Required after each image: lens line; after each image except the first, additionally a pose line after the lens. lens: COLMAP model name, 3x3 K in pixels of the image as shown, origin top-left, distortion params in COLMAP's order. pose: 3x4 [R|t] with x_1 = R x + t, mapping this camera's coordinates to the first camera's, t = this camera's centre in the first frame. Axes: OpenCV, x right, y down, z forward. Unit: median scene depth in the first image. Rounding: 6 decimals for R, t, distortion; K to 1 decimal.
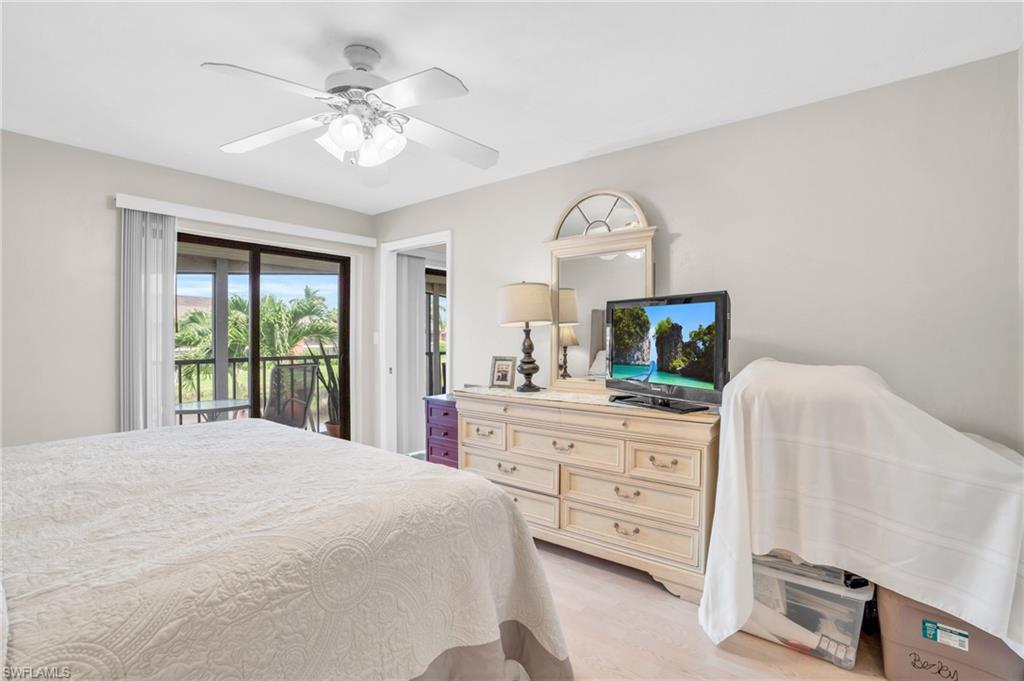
lens RADIAL K [[476.1, 0, 514.1], [0, 476.1, 340.1], [0, 0, 1]] dist [-0.069432, 0.028584]
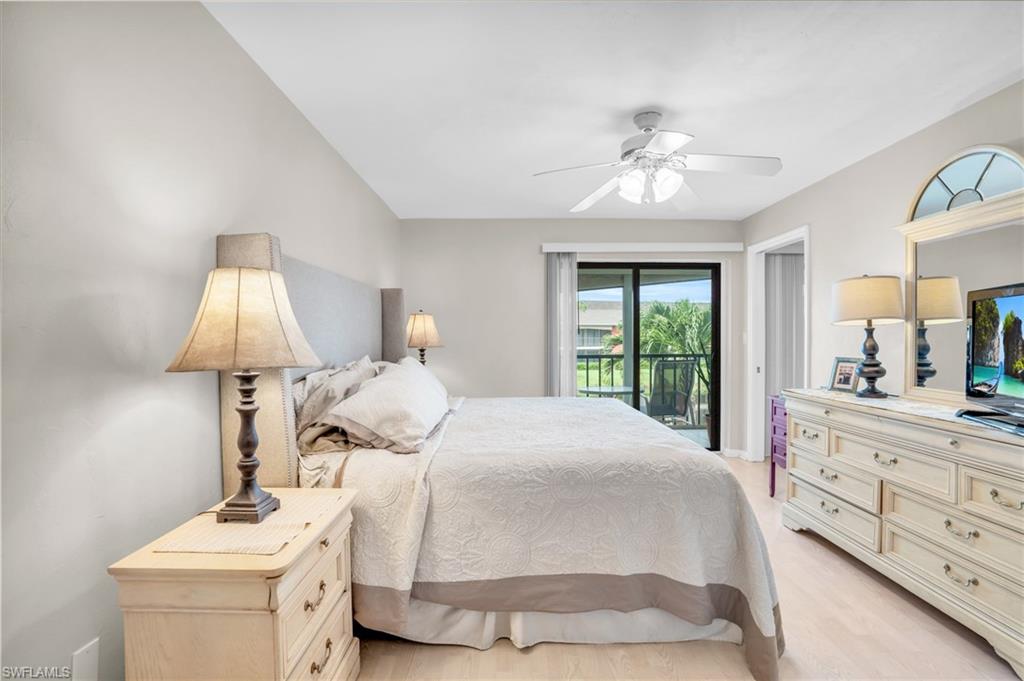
lens RADIAL K [[476.1, 0, 514.1], [0, 476.1, 340.1], [0, 0, 1]] dist [-0.069432, 0.028584]
pose [[0.628115, 0.002433, -0.778117, 0.291240], [-0.001866, 0.999997, 0.001620, 0.000001], [0.778118, 0.000435, 0.628117, -0.066755]]
